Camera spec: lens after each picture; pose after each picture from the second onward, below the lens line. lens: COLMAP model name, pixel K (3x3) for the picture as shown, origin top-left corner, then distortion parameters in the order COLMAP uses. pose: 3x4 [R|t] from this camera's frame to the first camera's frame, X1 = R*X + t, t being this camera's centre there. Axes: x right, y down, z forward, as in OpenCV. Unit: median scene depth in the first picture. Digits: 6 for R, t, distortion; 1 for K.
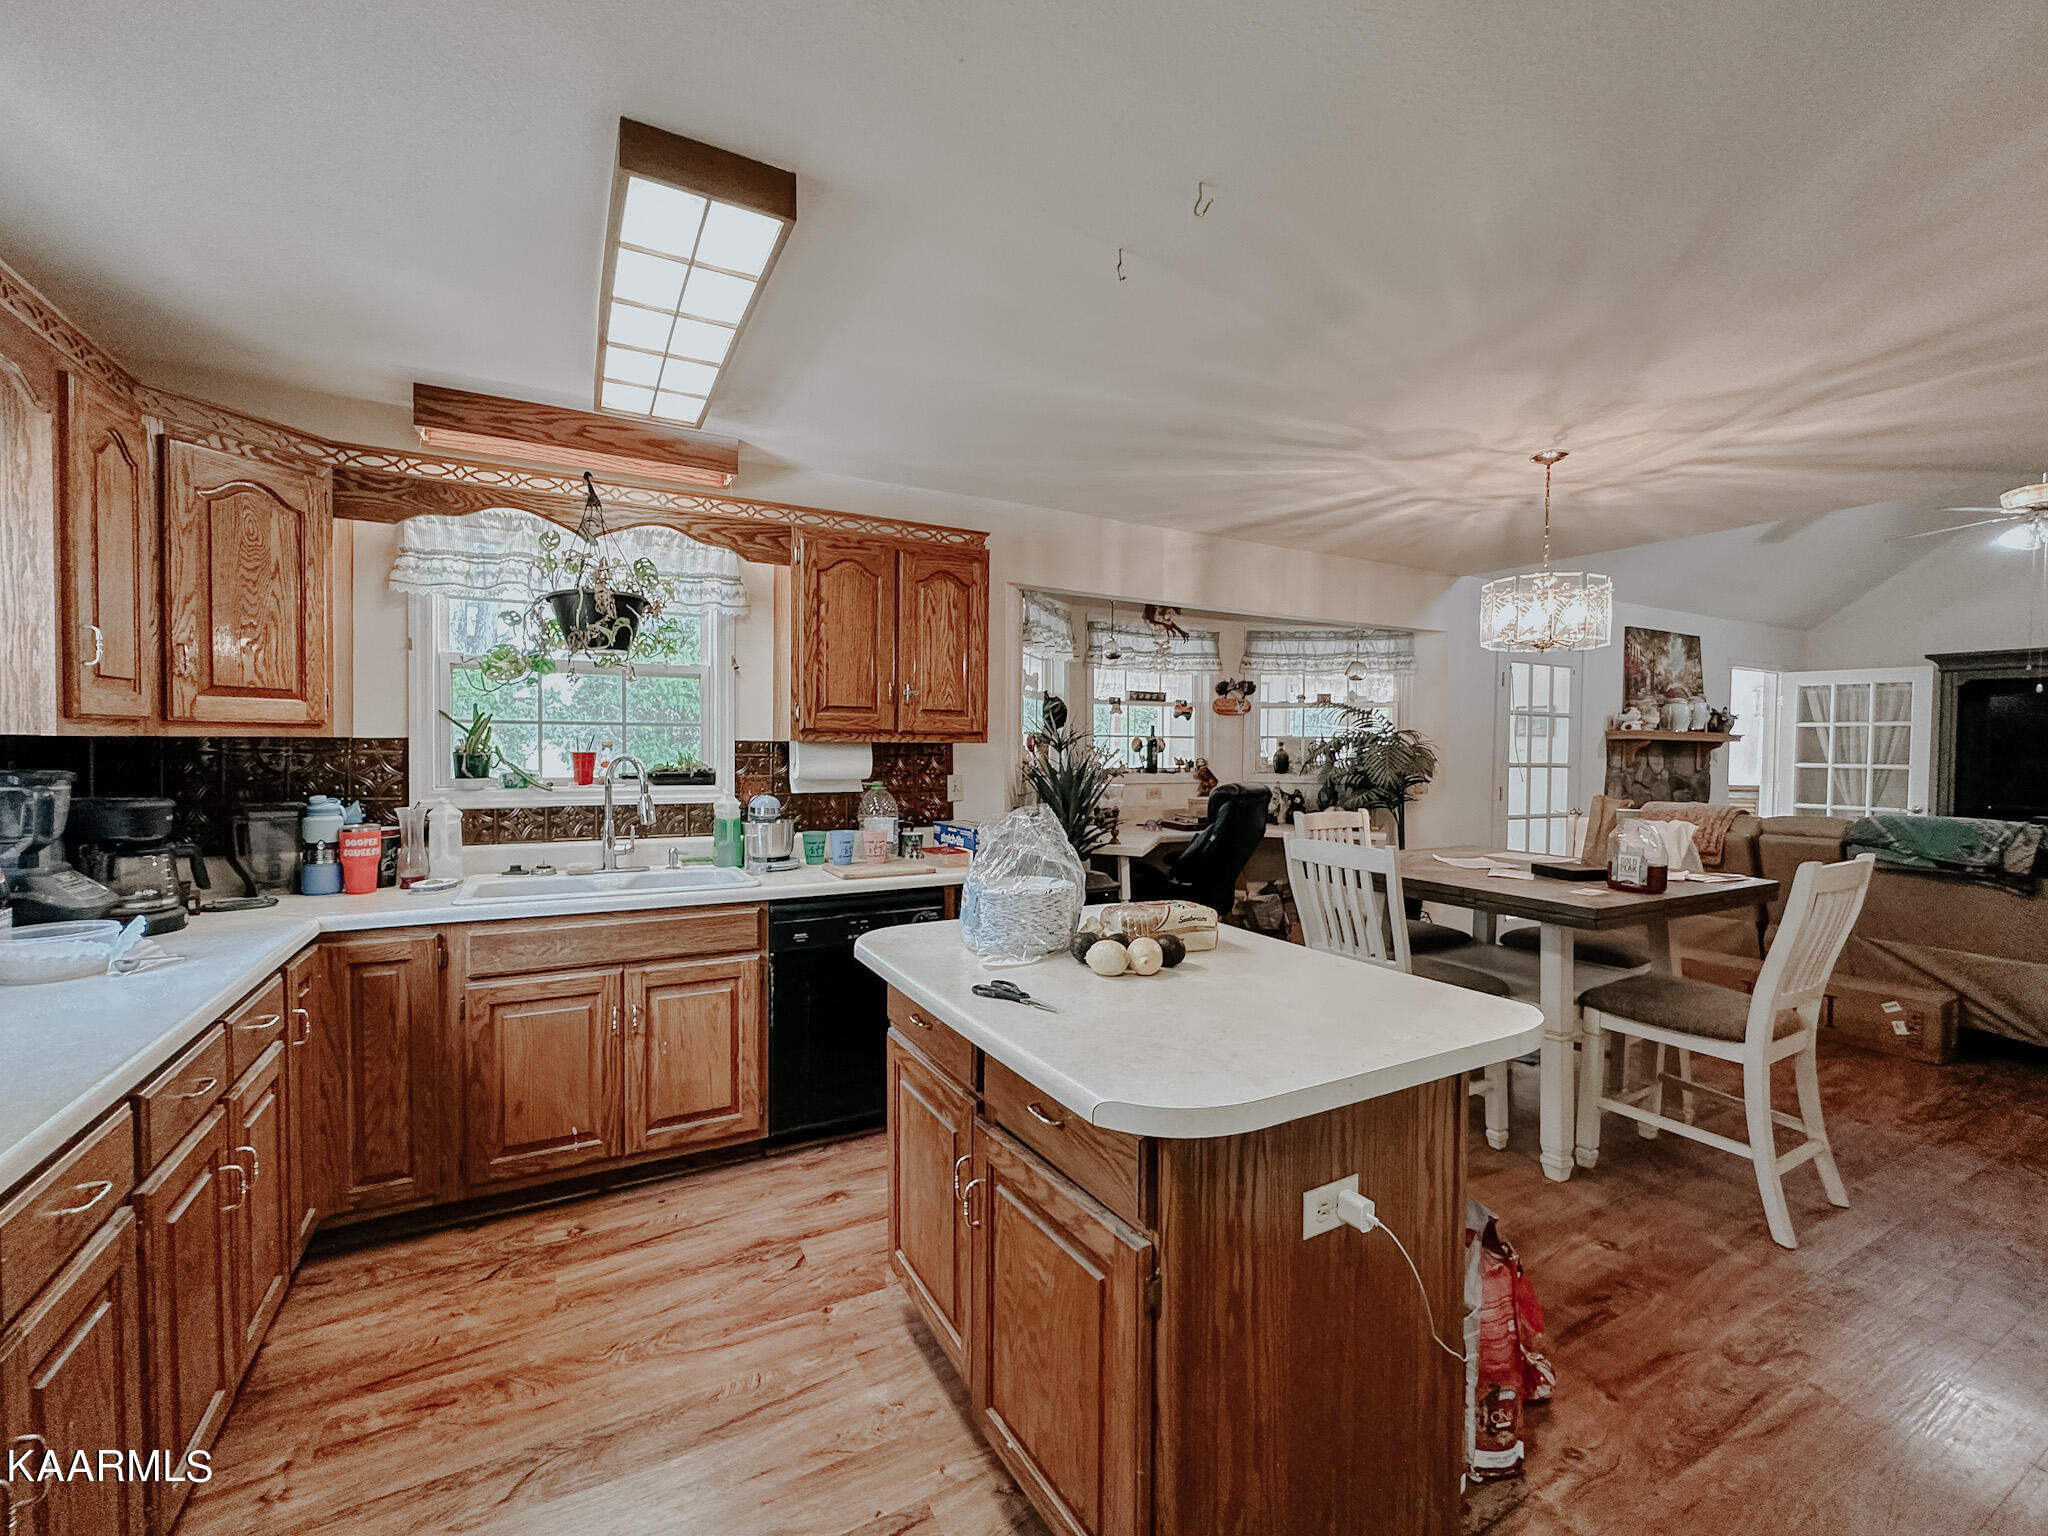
lens RADIAL K [[866.4, 0, 1024.0], [0, 866.4, 768.0], [0, 0, 1]] dist [-0.000555, -0.000140]
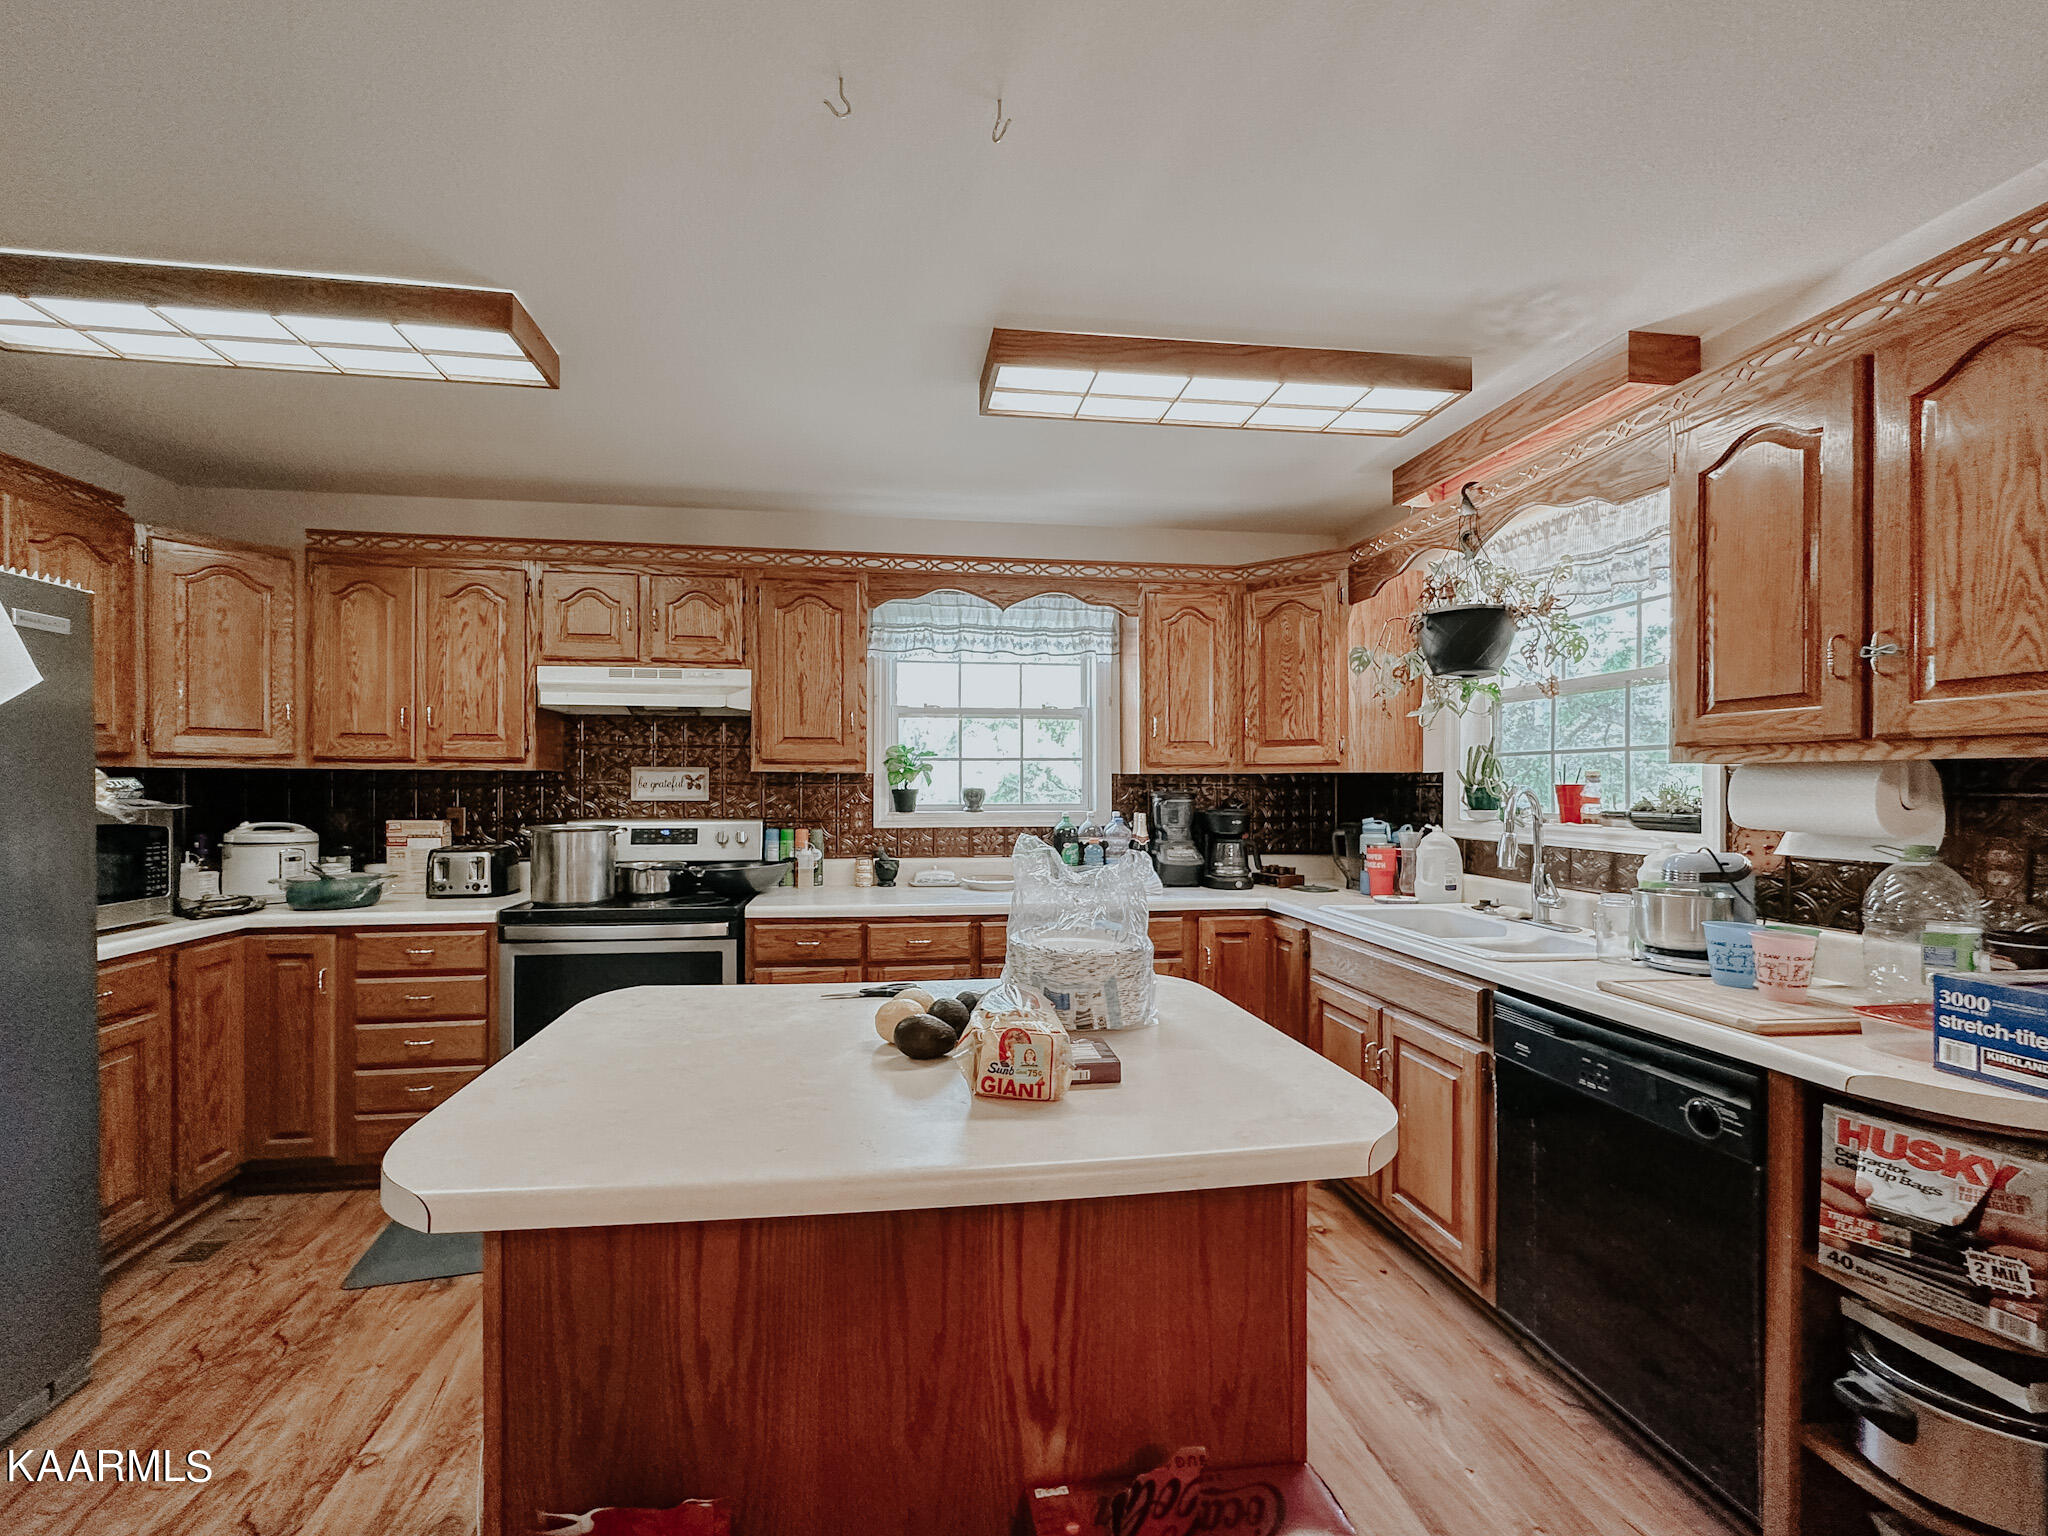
lens RADIAL K [[866.4, 0, 1024.0], [0, 866.4, 768.0], [0, 0, 1]] dist [-0.000555, -0.000140]
pose [[-0.319471, -0.026244, -0.947233, 0.278968], [-0.029454, 0.999408, -0.017756, -0.002213], [0.947138, 0.022227, -0.320055, 0.441779]]
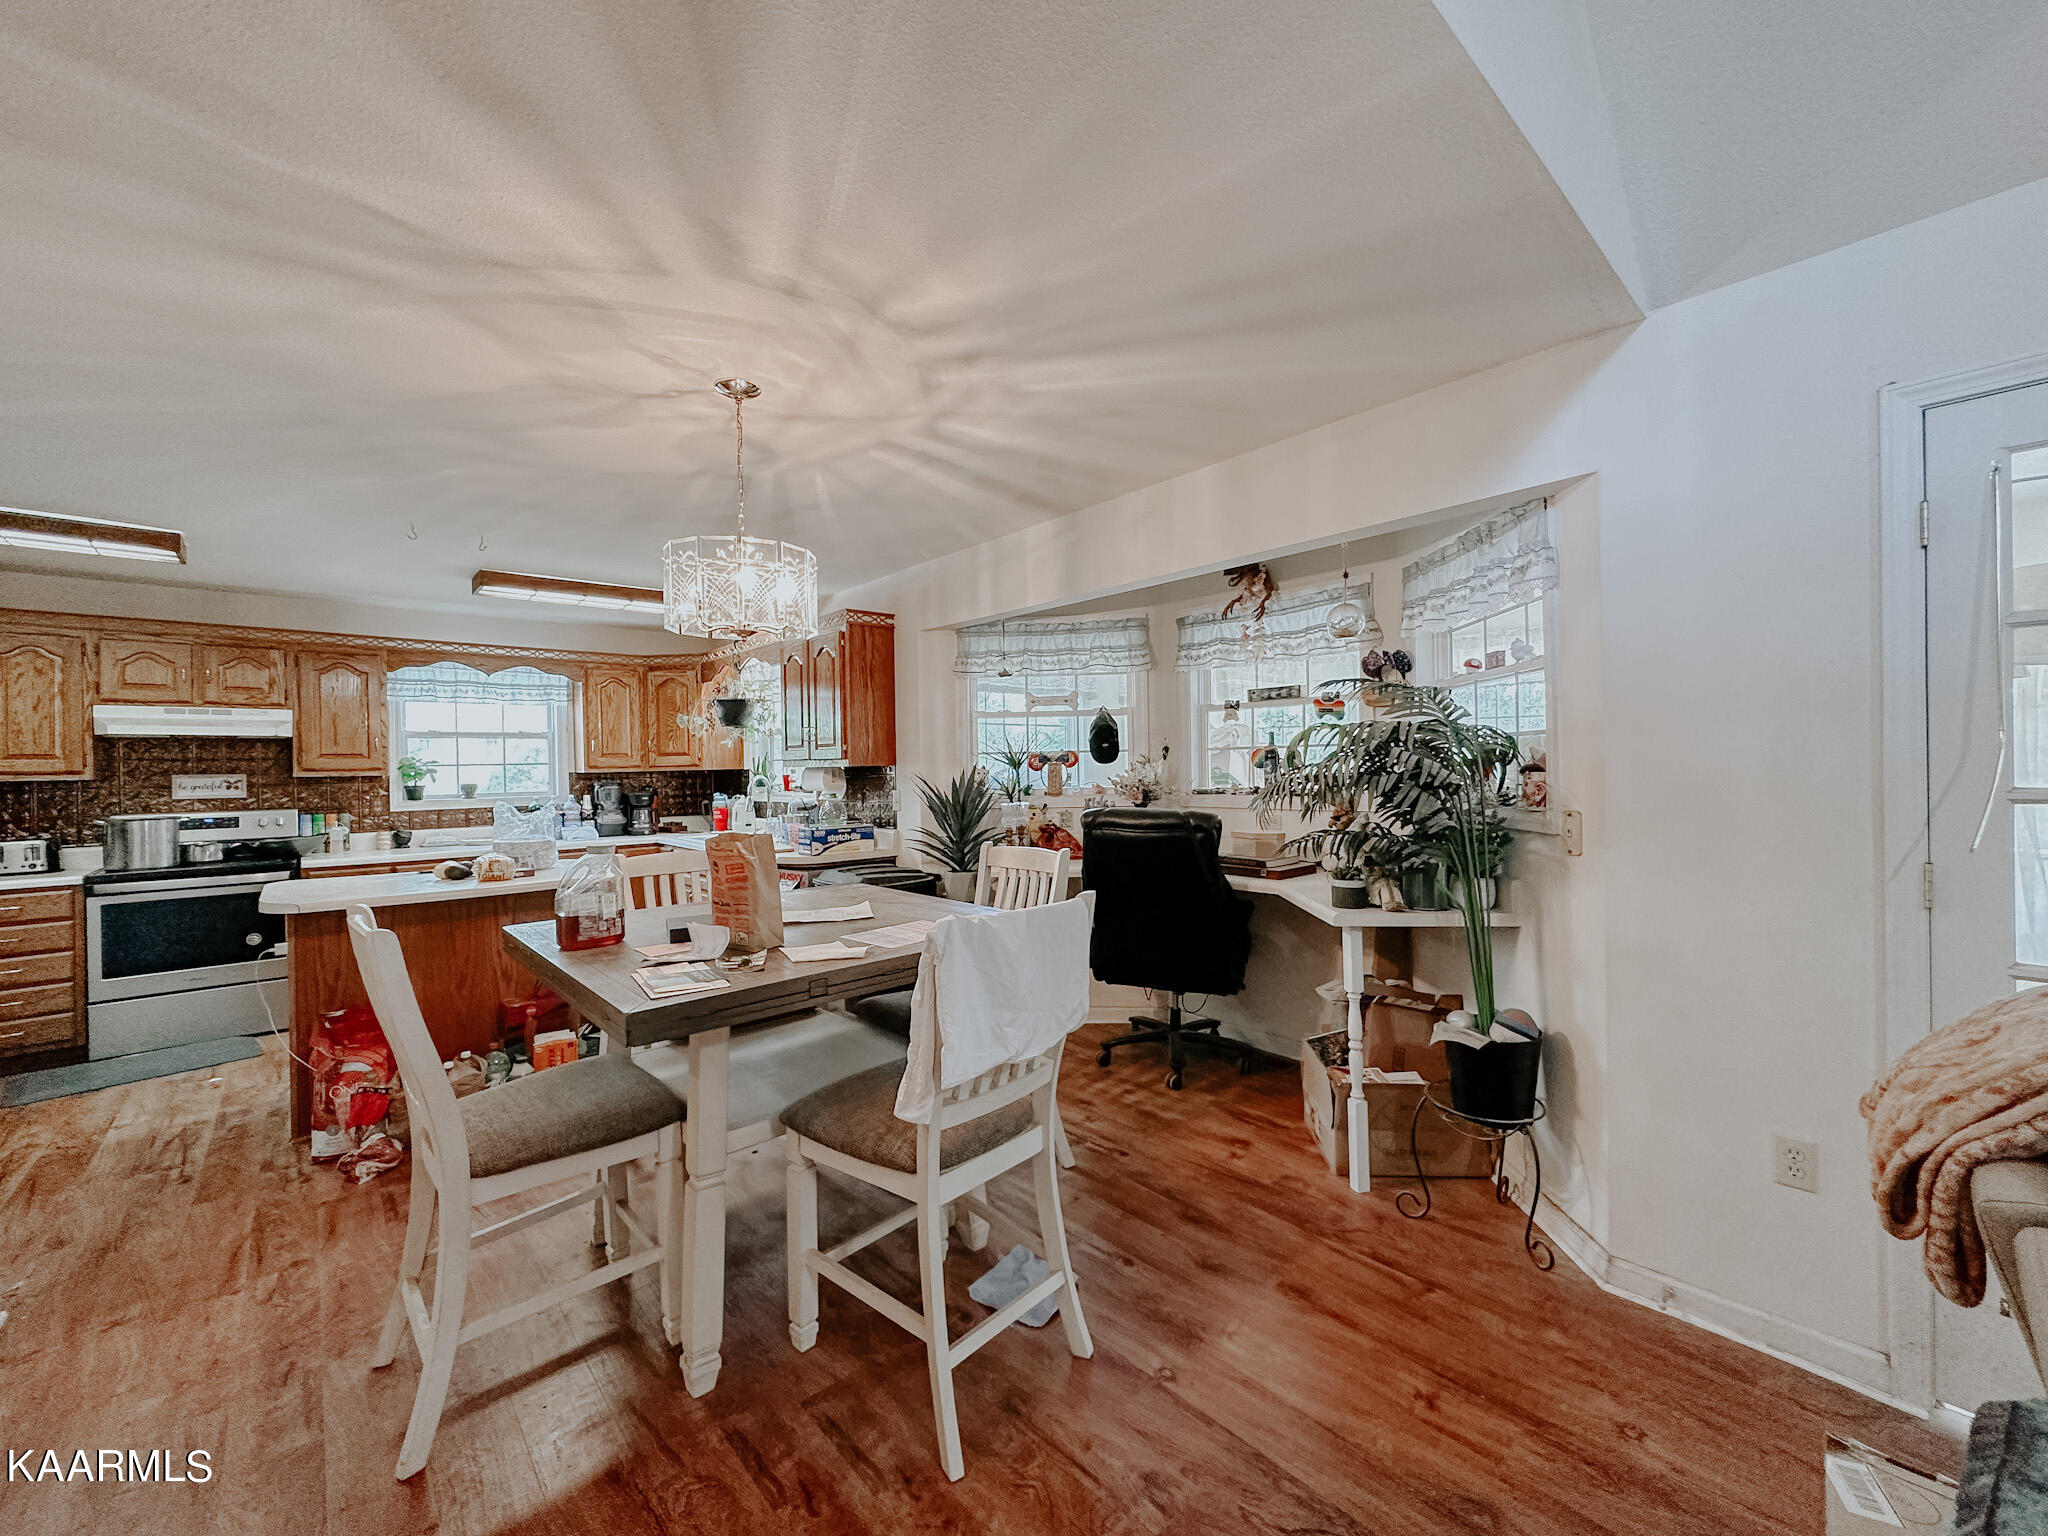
lens RADIAL K [[817.5, 0, 1023.1], [0, 817.5, 767.8], [0, 0, 1]] dist [-0.002621, 0.000007]
pose [[0.221497, -0.011029, -0.975099, 0.803936], [-0.005293, 0.999908, -0.012512, -0.007942], [0.975147, 0.007933, 0.221418, 0.639409]]
